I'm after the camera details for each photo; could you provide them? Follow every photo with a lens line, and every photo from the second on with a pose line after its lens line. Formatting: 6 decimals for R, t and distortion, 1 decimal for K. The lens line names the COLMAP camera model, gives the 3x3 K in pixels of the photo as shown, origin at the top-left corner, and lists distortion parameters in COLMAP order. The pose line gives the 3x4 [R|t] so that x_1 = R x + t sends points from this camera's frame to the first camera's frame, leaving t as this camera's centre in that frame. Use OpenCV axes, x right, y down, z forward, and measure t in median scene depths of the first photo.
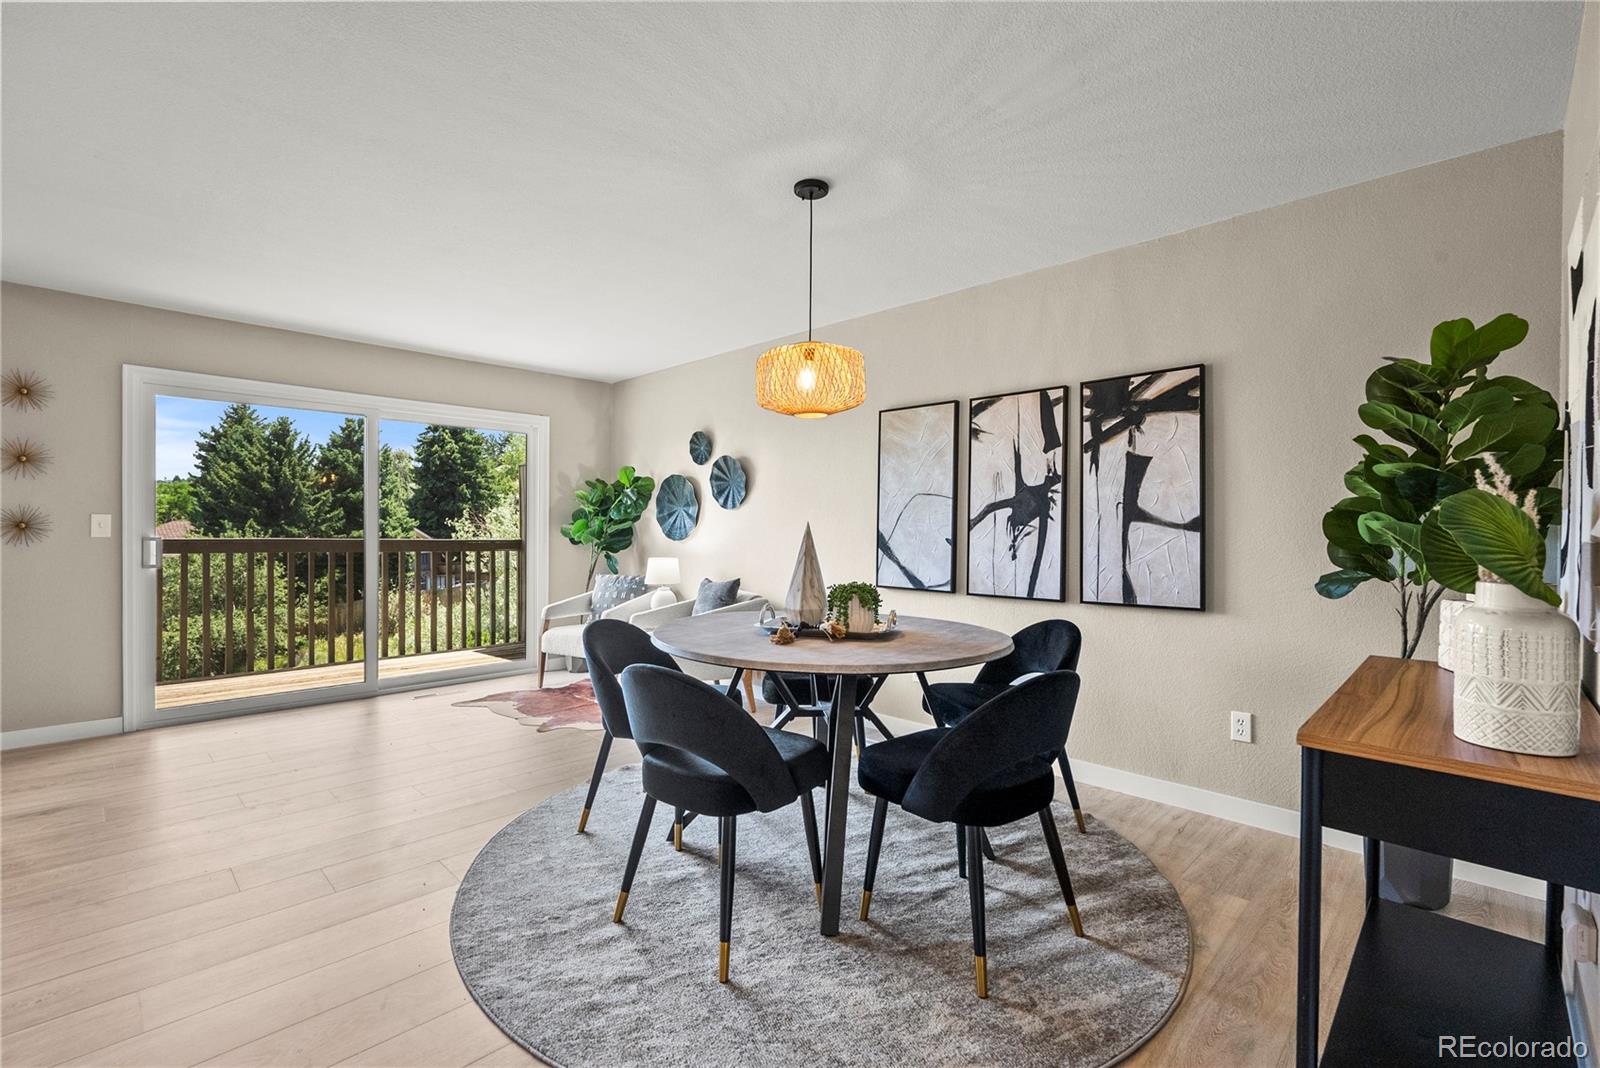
lens RADIAL K [[707.5, 0, 802.3], [0, 707.5, 537.8], [0, 0, 1]] dist [-0.001684, 0.000108]
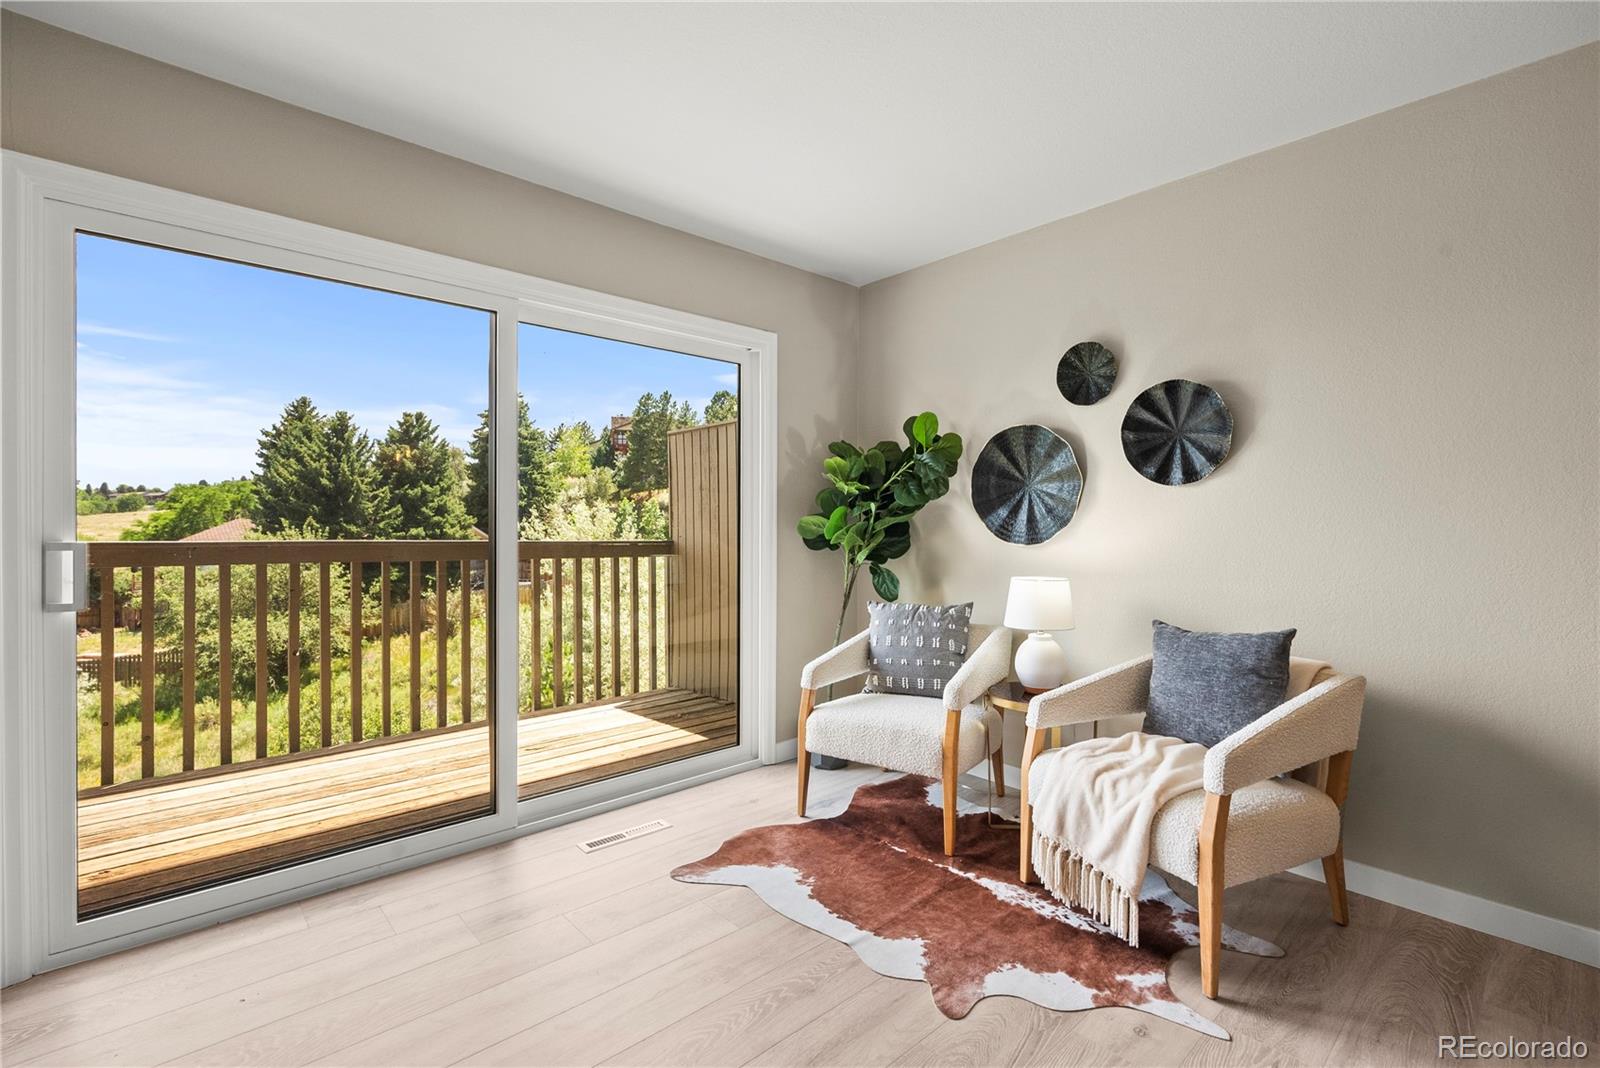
lens RADIAL K [[704.9, 0, 800.0], [0, 704.9, 534.0], [0, 0, 1]] dist [-0.000926, -0.000031]
pose [[0.998374, -0.002520, -0.056953, -0.323063], [0.002499, 0.999997, -0.000434, -0.003926], [0.056954, 0.000291, 0.998377, 0.438594]]
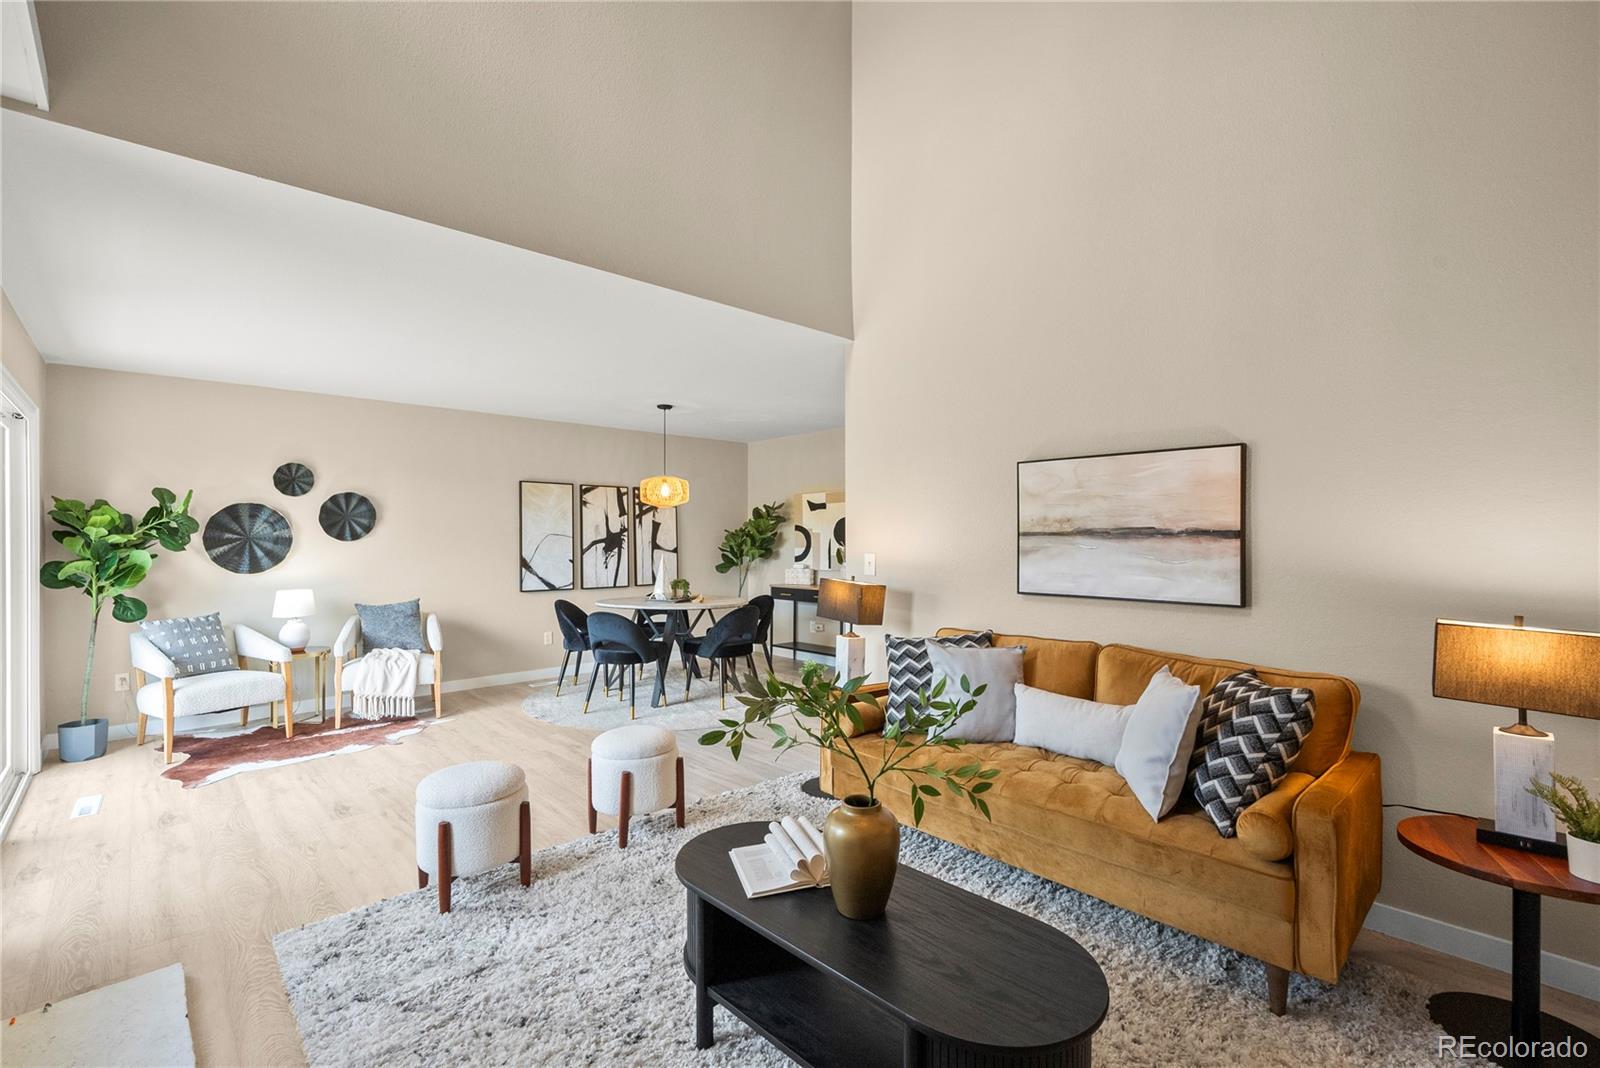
lens RADIAL K [[704.9, 0, 800.0], [0, 704.9, 534.0], [0, 0, 1]] dist [-0.000926, -0.000031]
pose [[0.040801, 0.000035, 0.999167, -1.087741], [0.012599, 0.999920, -0.000550, -0.038522], [-0.999088, 0.012611, 0.040797, 0.234416]]
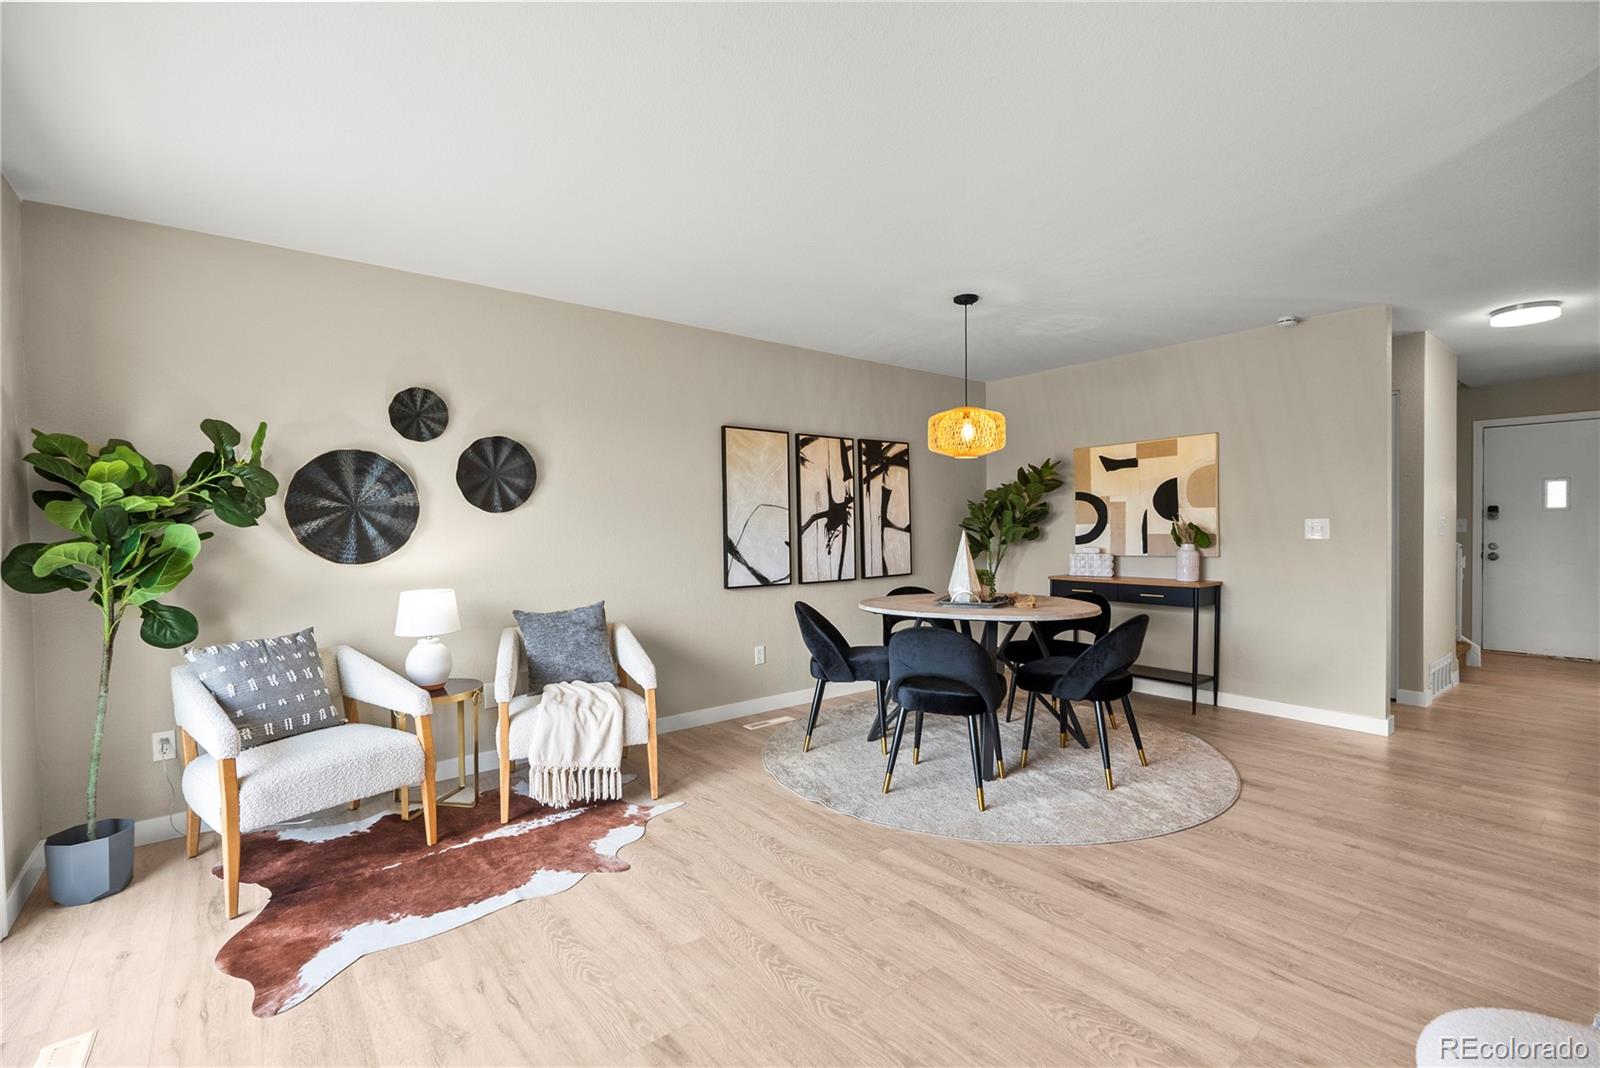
lens RADIAL K [[707.5, 0, 802.3], [0, 707.5, 537.8], [0, 0, 1]] dist [-0.001684, 0.000108]
pose [[0.118824, -0.025196, 0.992596, -0.717536], [0.019856, 0.999538, 0.022995, -0.023225], [-0.992717, 0.016976, 0.119270, 0.569344]]
